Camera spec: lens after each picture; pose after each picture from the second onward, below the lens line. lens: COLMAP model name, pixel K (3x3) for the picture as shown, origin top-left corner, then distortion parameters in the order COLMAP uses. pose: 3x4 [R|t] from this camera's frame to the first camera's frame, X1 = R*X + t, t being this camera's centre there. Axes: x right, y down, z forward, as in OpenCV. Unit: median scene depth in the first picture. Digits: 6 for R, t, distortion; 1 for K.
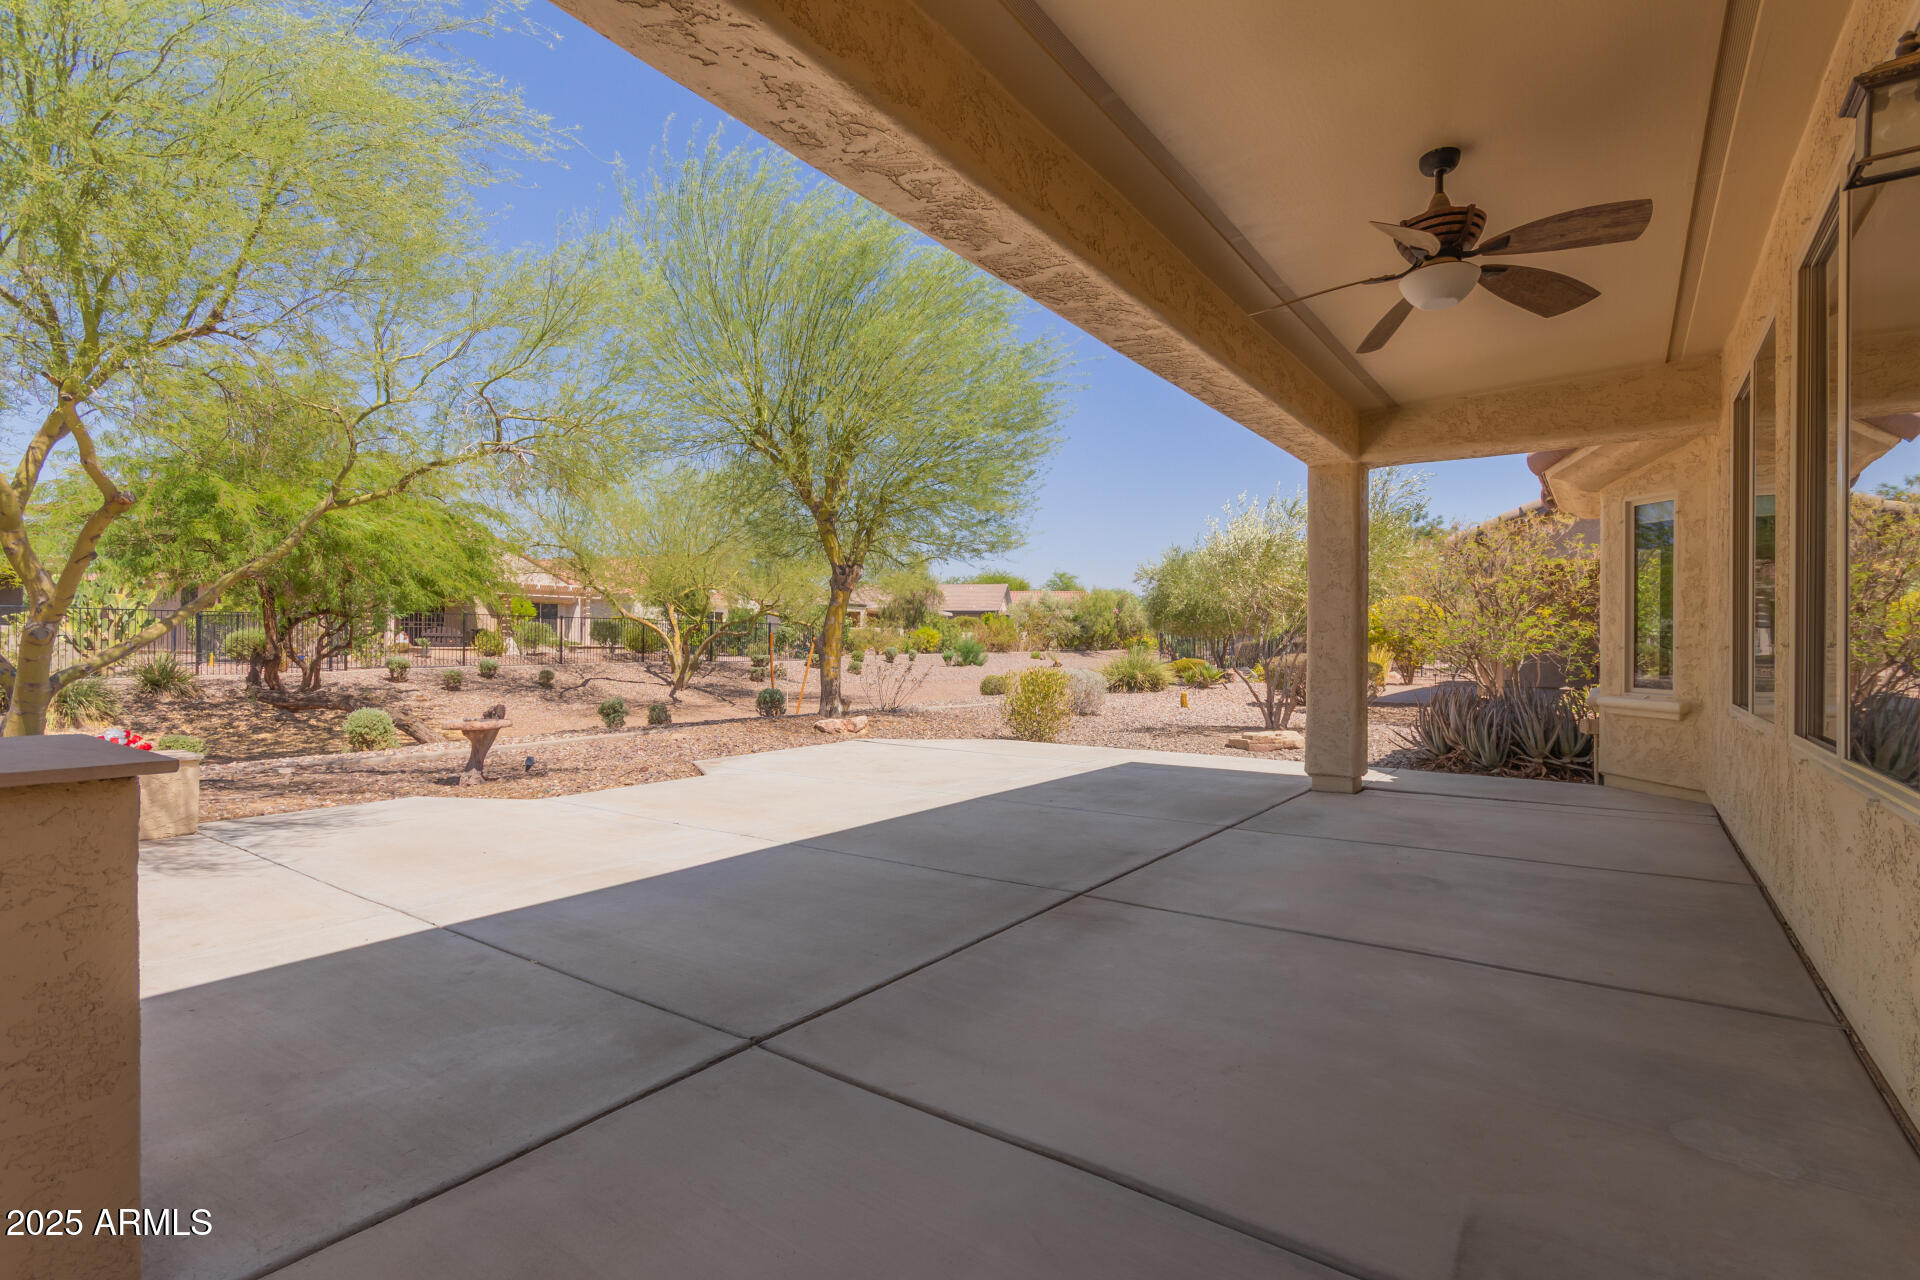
lens RADIAL K [[873.7, 0, 964.3], [0, 873.7, 644.0], [0, 0, 1]] dist [0.004648, 0.000707]
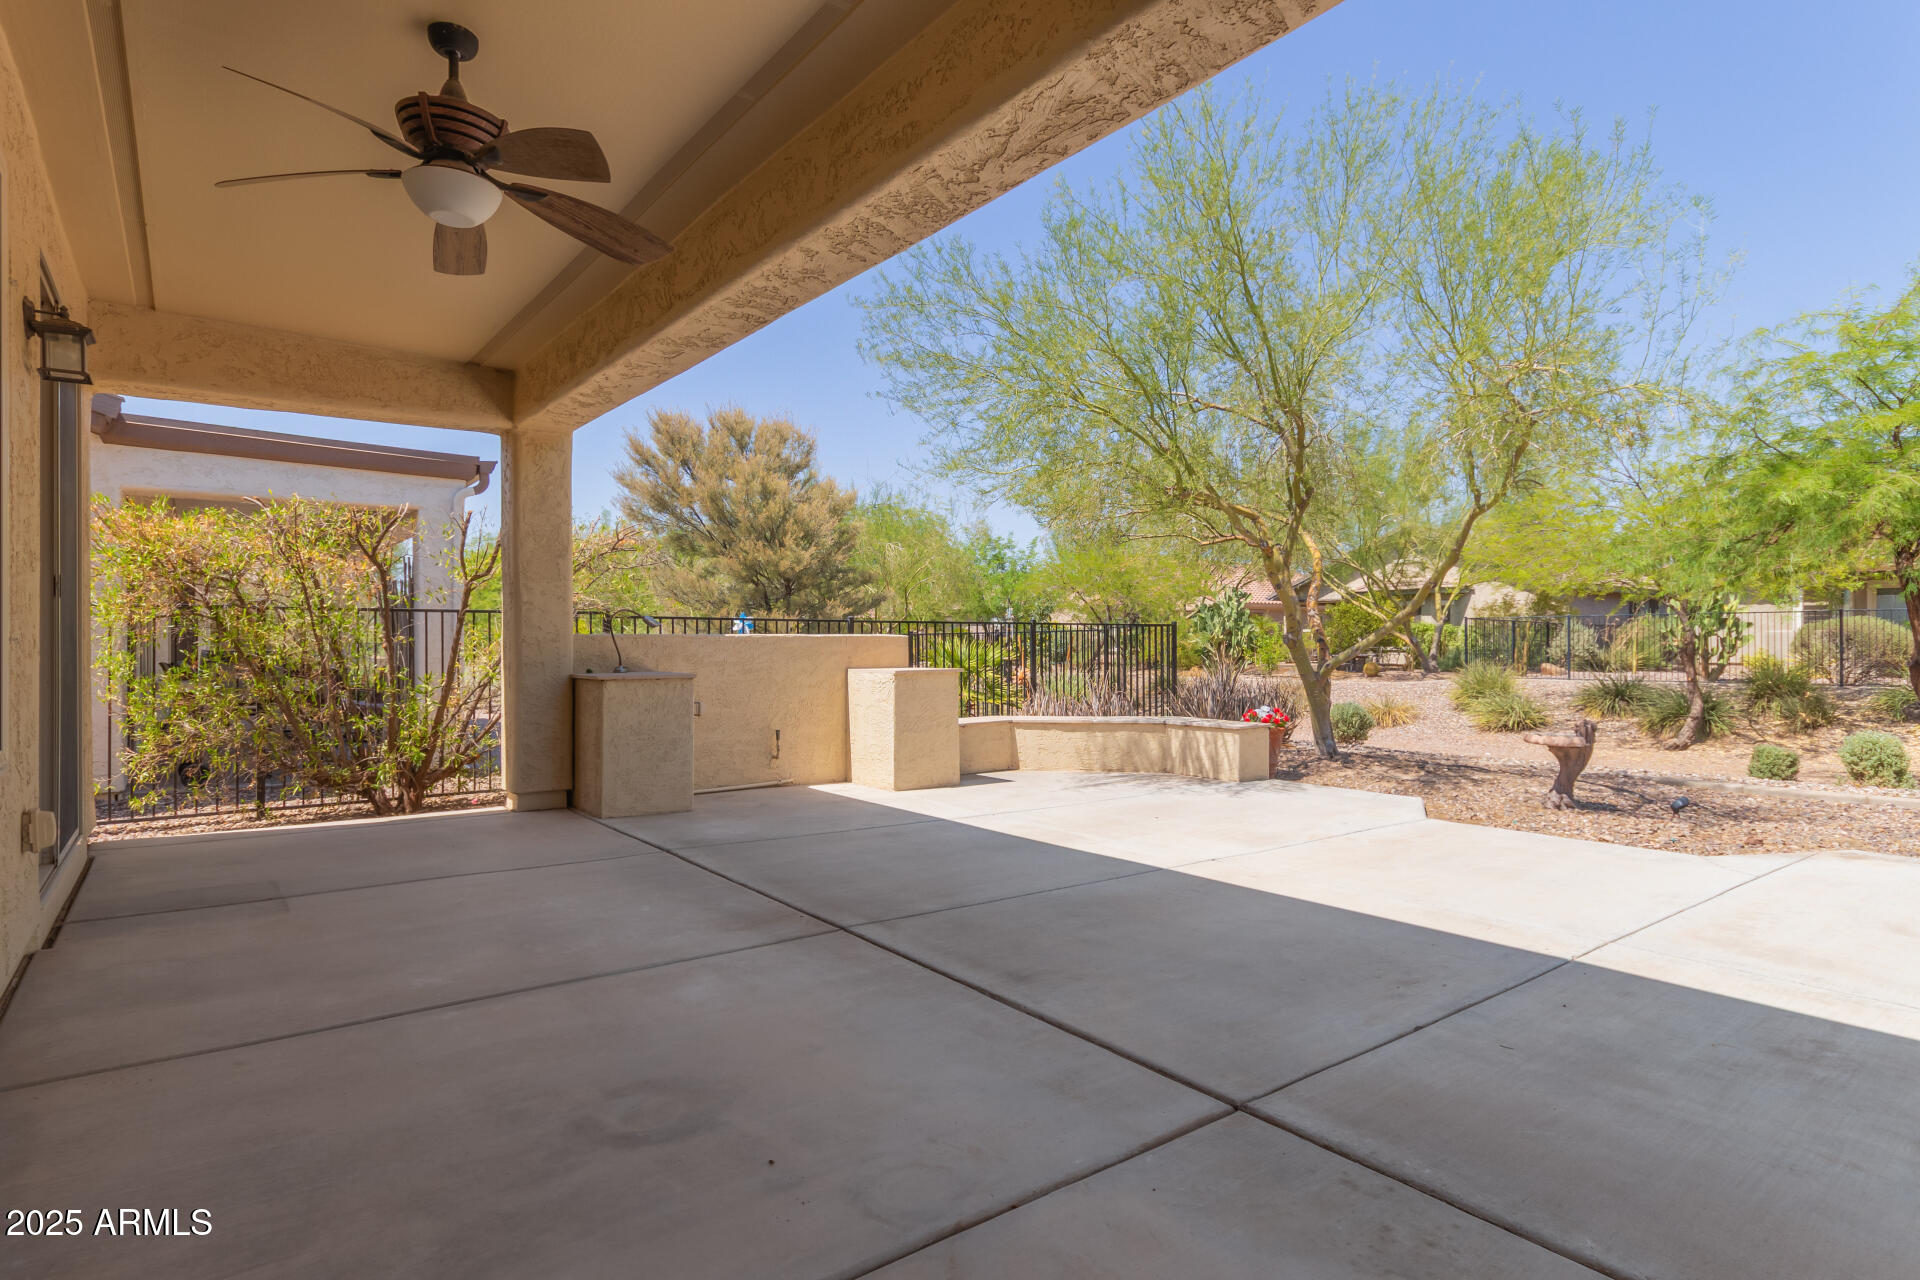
lens RADIAL K [[1007.2, 0, 975.0], [0, 1007.2, 642.0], [0, 0, 1]] dist [0.013859, 0.000051]
pose [[-0.270853, -0.007467, -0.962592, 1.016028], [0.001045, 0.999967, -0.008051, 0.007071], [0.962620, -0.003187, -0.270837, 1.330964]]
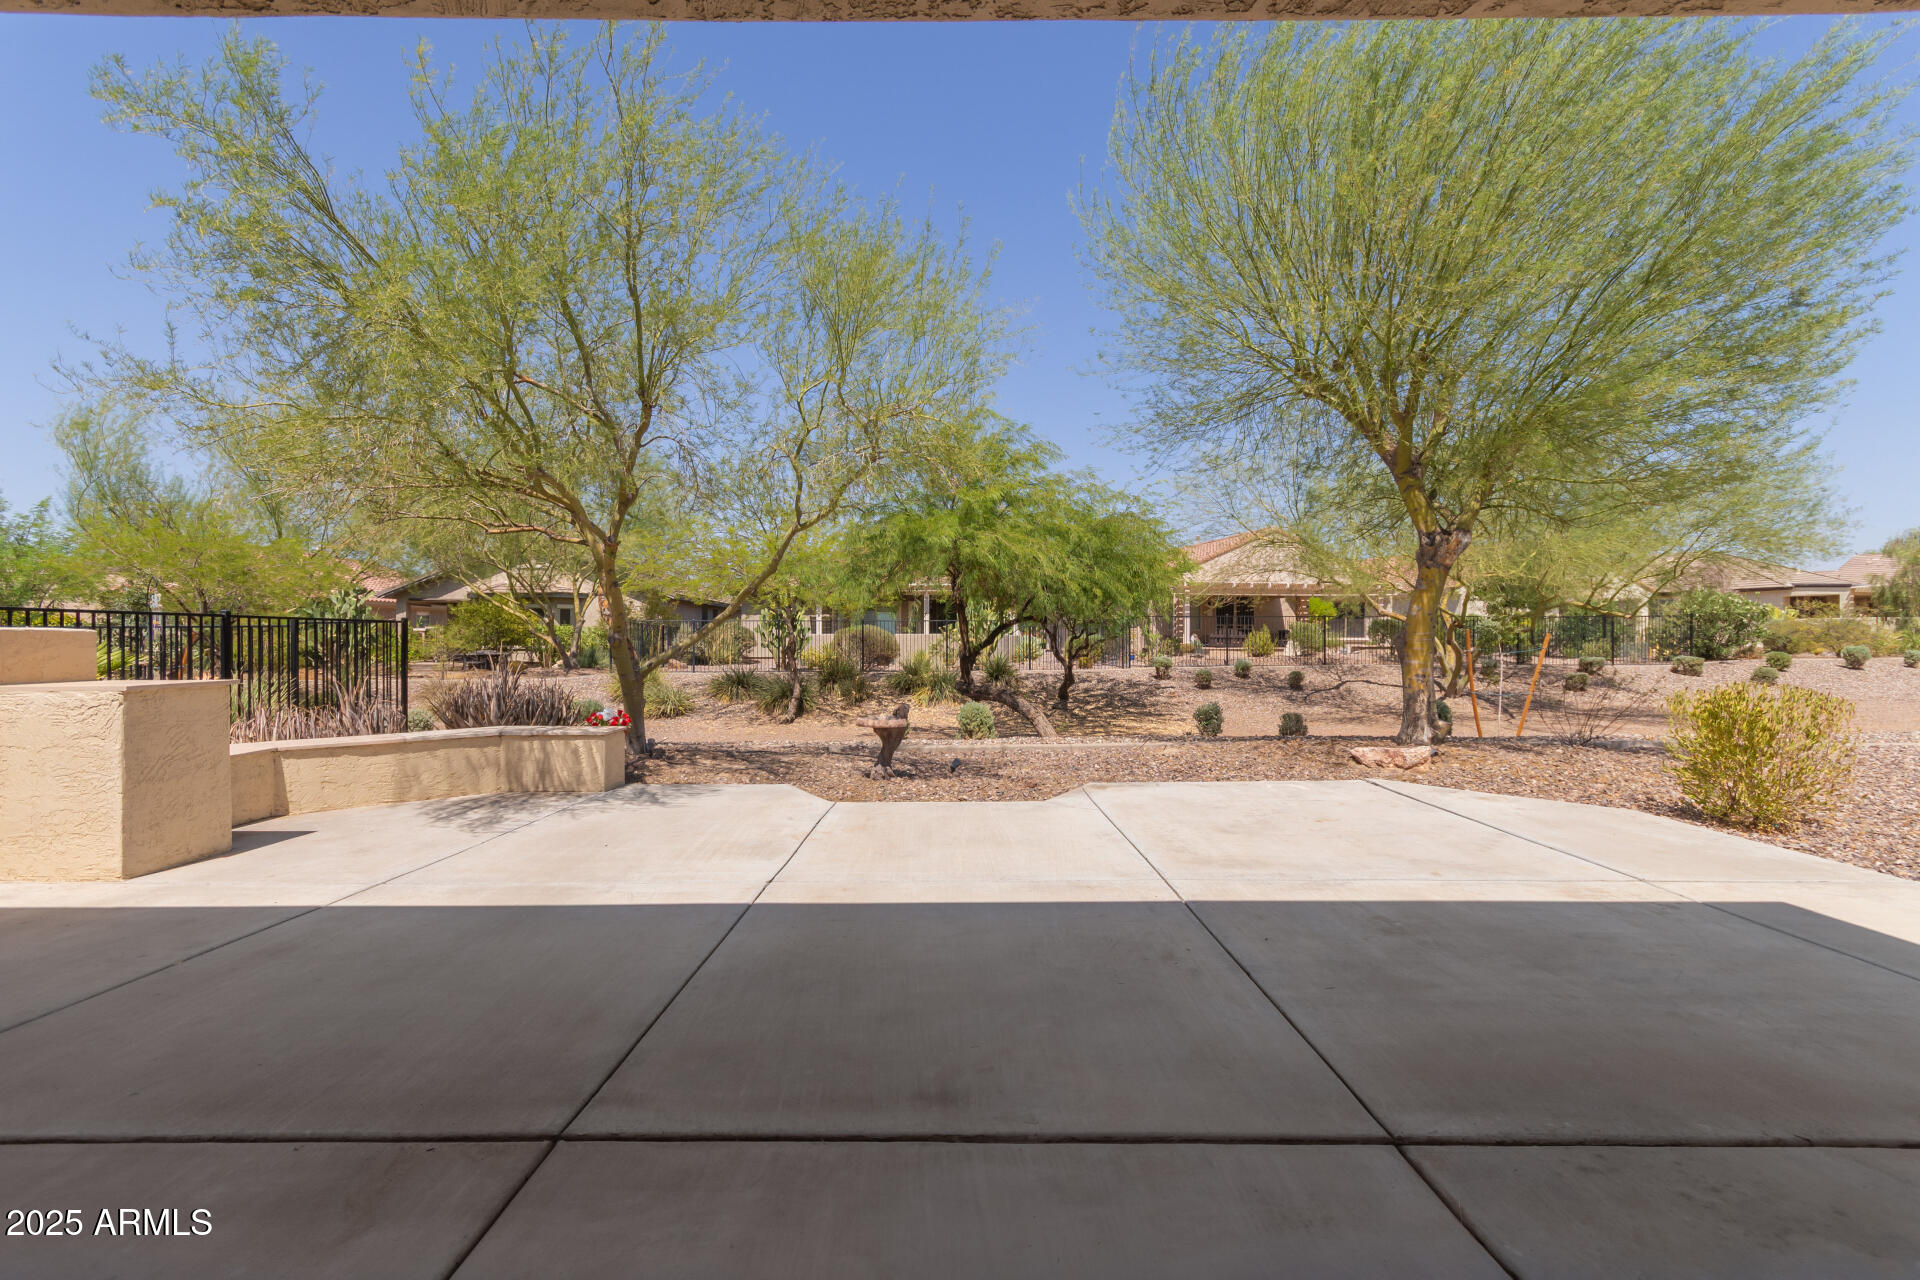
lens RADIAL K [[885.4, 0, 969.7], [0, 885.4, 641.4], [0, 0, 1]] dist [0.004632, 0.000636]
pose [[0.595221, -0.007069, -0.803531, 0.653264], [0.004690, 0.999975, -0.005323, 0.003419], [0.803548, -0.000600, 0.595239, 0.842408]]
